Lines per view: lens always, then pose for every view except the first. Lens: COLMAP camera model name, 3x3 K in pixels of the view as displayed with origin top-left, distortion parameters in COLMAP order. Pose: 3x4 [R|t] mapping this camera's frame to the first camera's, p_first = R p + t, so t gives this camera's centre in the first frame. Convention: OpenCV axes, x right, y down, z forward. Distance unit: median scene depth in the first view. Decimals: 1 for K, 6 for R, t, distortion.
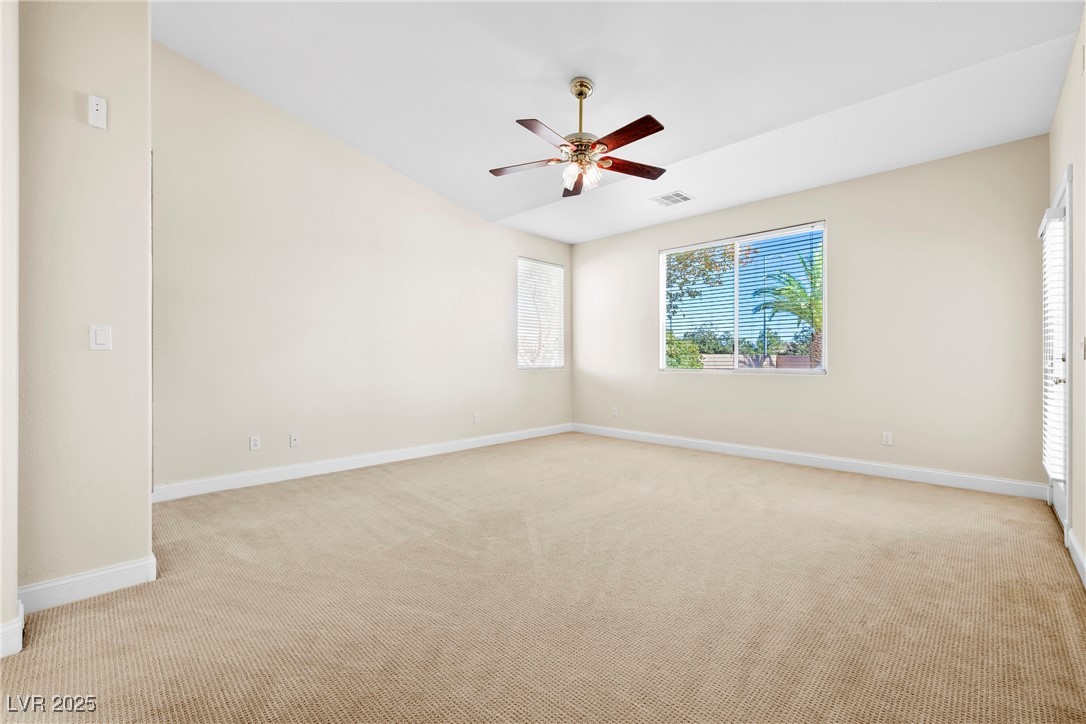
lens RADIAL K [[455.8, 0, 551.1], [0, 455.8, 359.8], [0, 0, 1]] dist [0.000936, 0.000172]
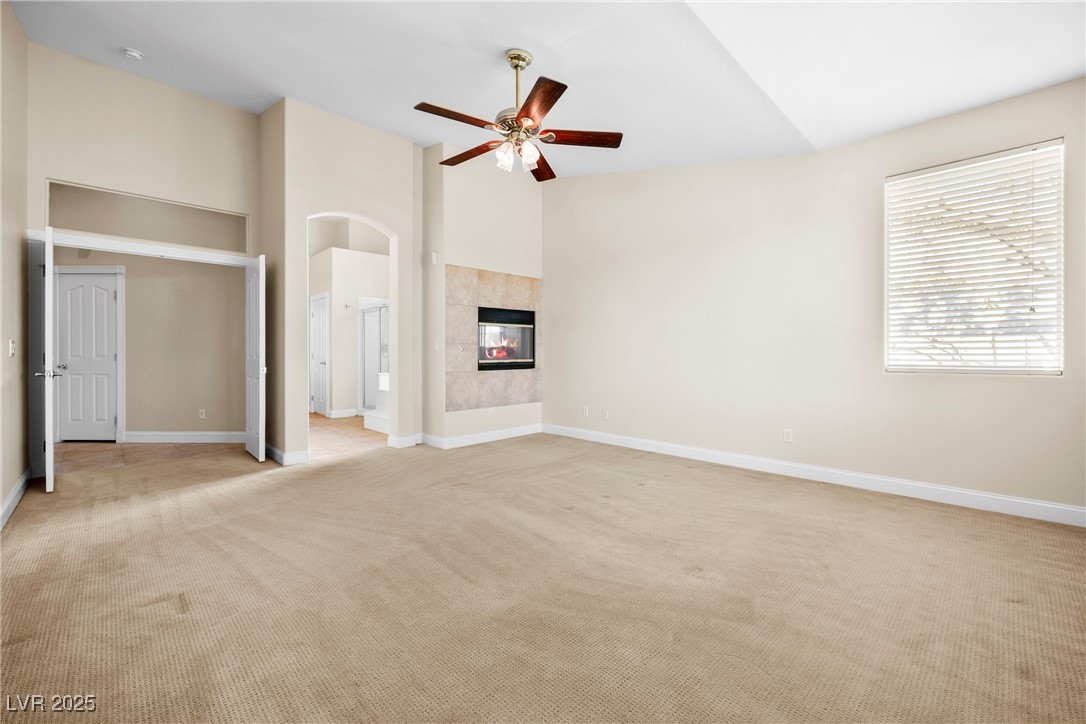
lens RADIAL K [[455.8, 0, 551.1], [0, 455.8, 359.8], [0, 0, 1]] dist [0.000936, 0.000172]
pose [[-0.026272, 0.003306, -0.999649, 0.529299], [0.001270, 0.999994, 0.003274, 0.004016], [0.999654, -0.001183, -0.026276, 0.585550]]
